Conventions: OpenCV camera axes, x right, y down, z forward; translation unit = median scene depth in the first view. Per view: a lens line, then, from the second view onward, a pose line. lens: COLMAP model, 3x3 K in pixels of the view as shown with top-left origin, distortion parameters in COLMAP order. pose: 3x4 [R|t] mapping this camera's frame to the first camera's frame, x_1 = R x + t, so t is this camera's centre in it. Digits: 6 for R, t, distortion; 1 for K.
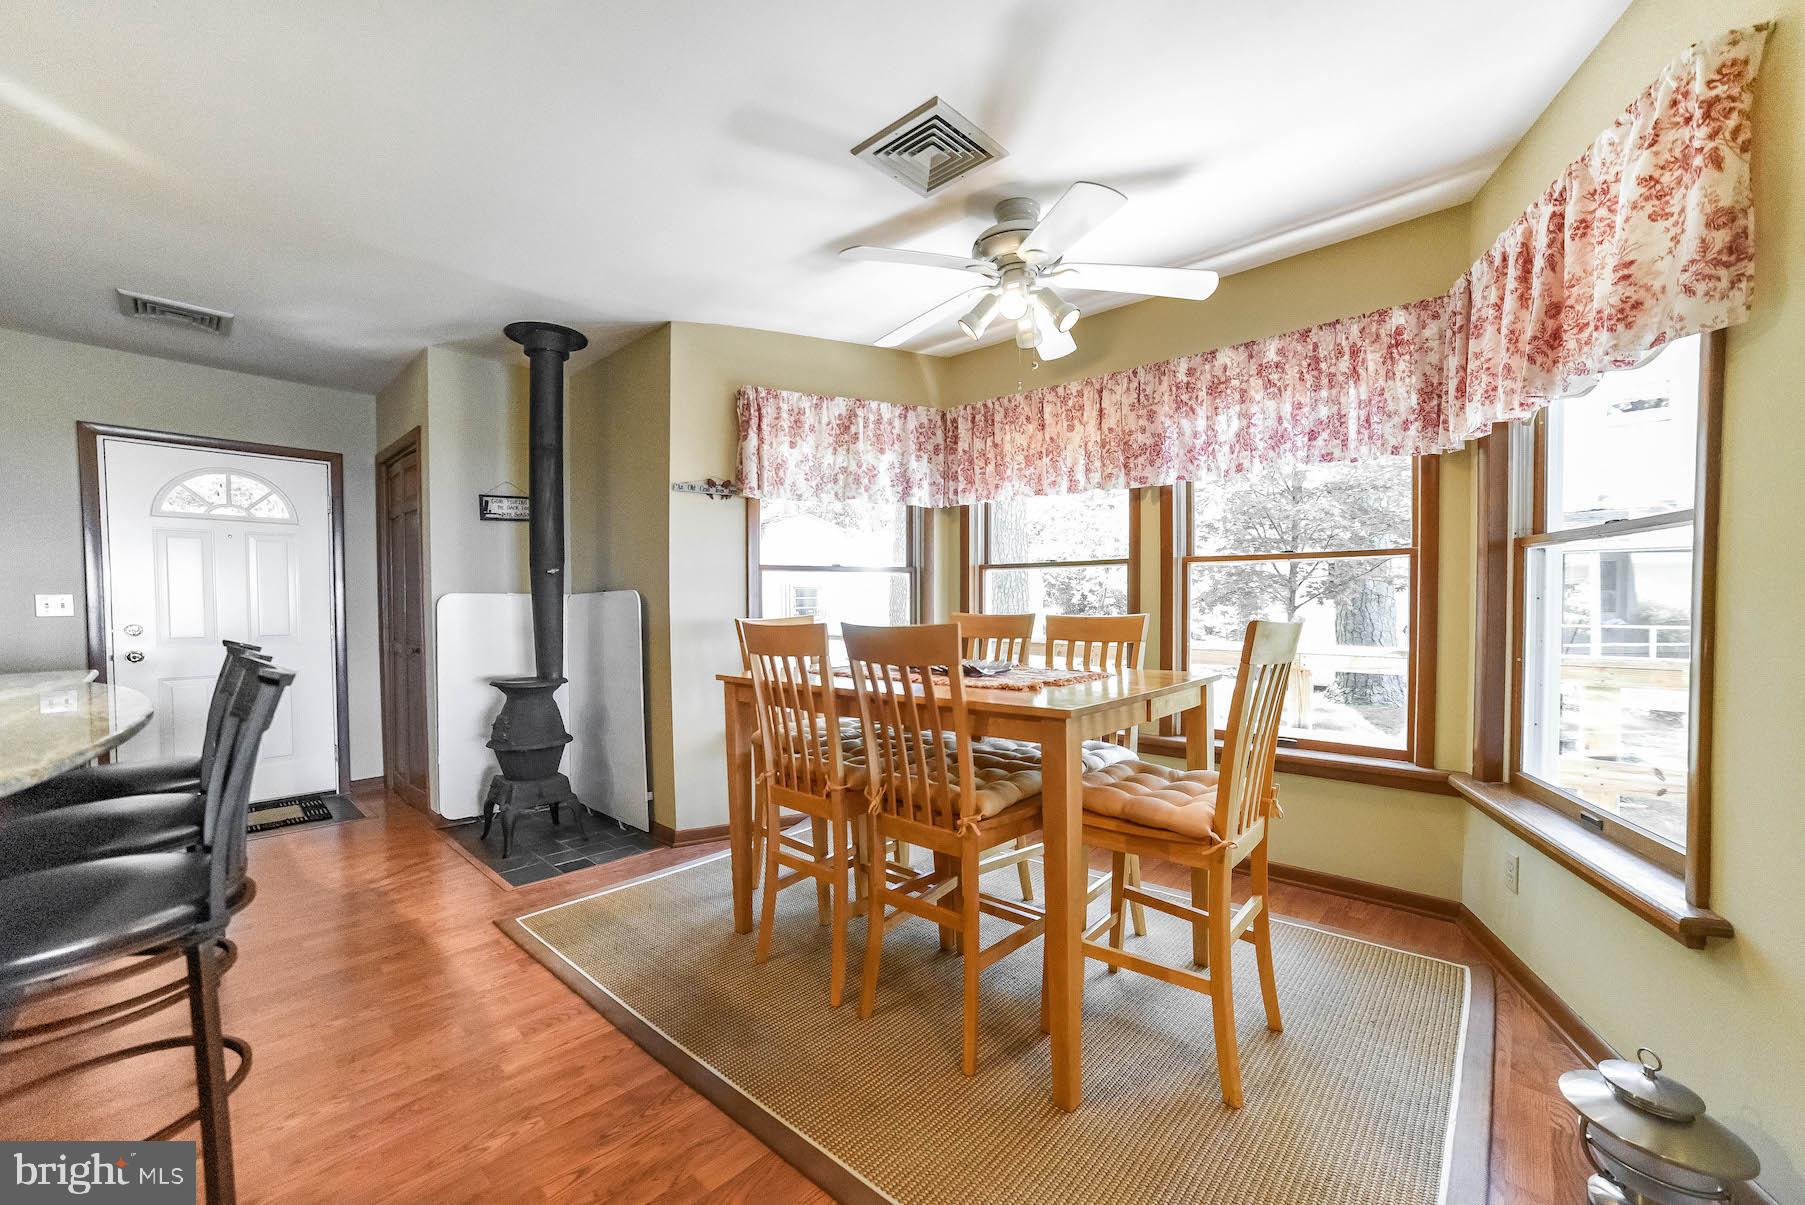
lens RADIAL K [[712.9, 0, 901.5], [0, 712.9, 621.5], [0, 0, 1]] dist [-0.079415, 0.033939]
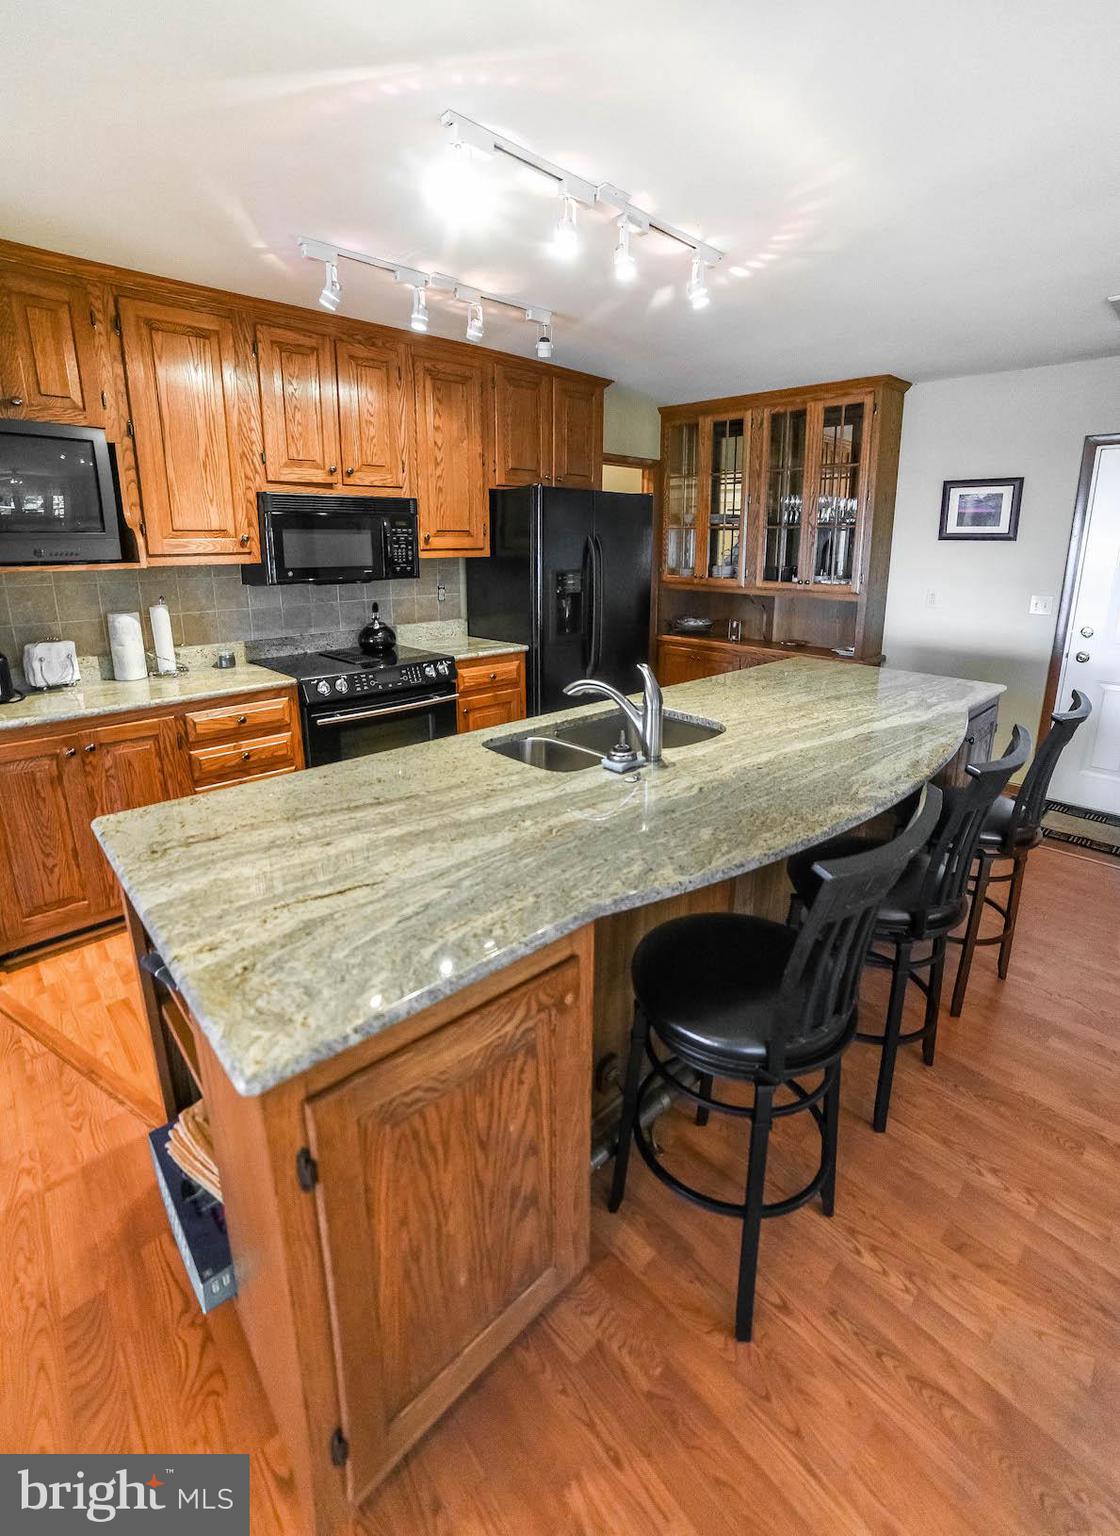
lens RADIAL K [[666.5, 0, 572.5], [0, 666.5, 697.0], [0, 0, 1]] dist [-0.049408, 0.000418]
pose [[-0.059958, 0.231283, -0.971037, -0.087988], [-0.033592, 0.971769, 0.233532, -0.102833], [0.997636, 0.046621, -0.050496, 0.265010]]
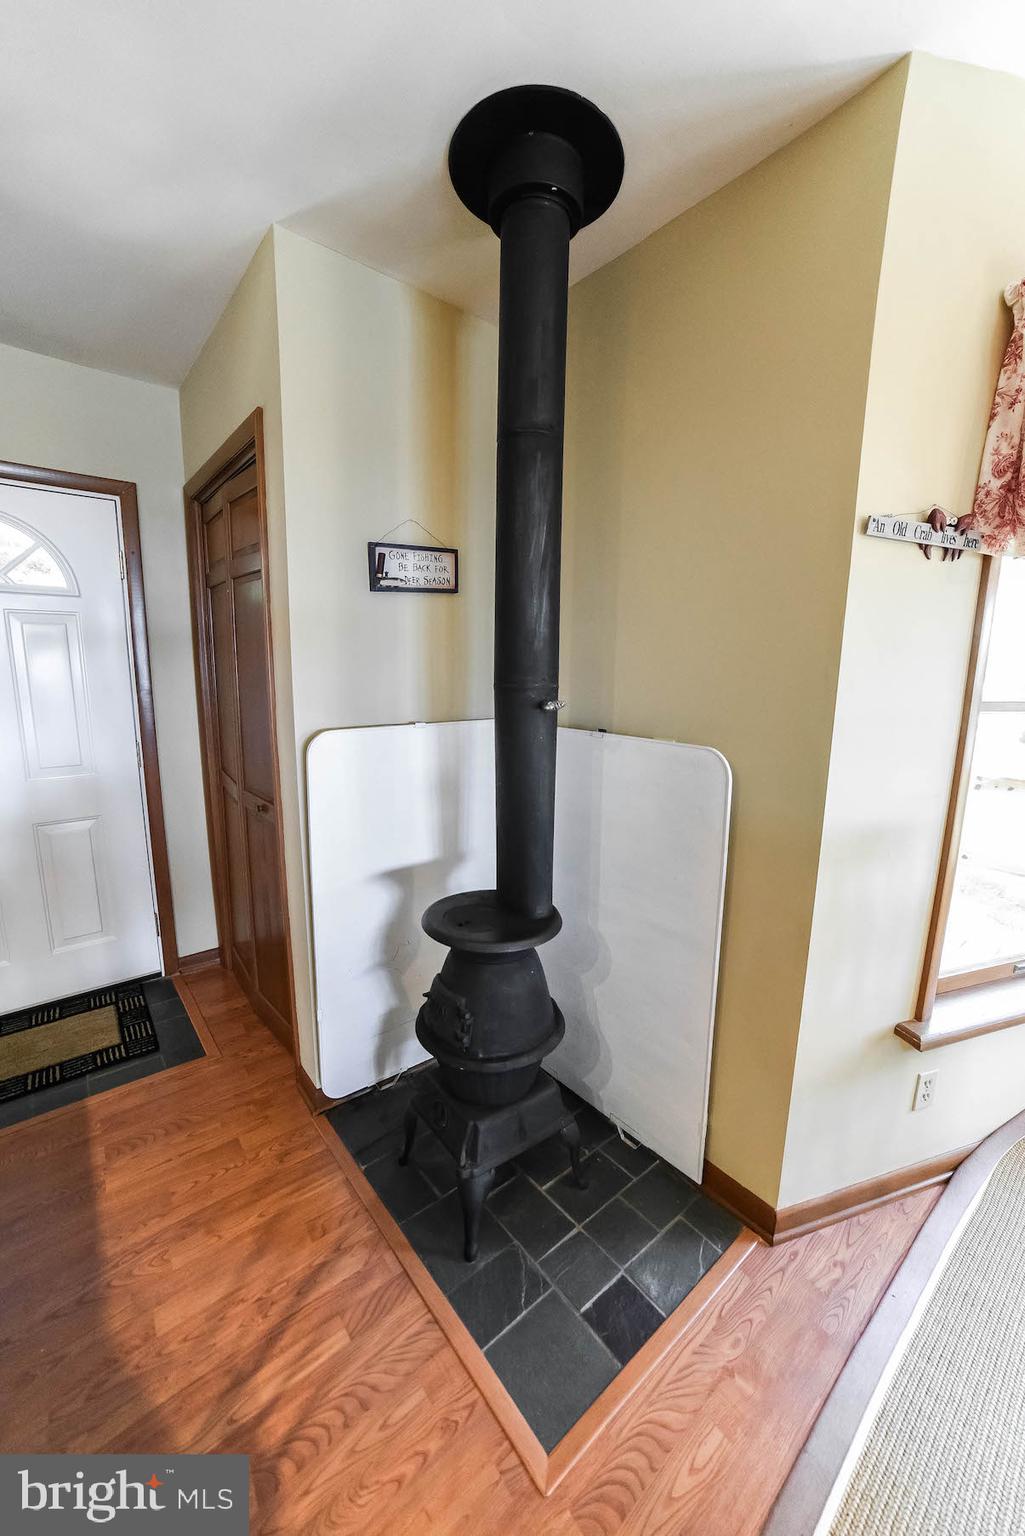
lens RADIAL K [[595.3, 0, 512.5], [0, 595.3, 768.0], [0, 0, 1]] dist [-0.074025, 0.031146]
pose [[0.989526, 0.047919, -0.136168, -0.457810], [-0.025671, 0.986674, 0.160670, -0.092858], [0.142053, -0.155491, 0.977570, 0.580811]]
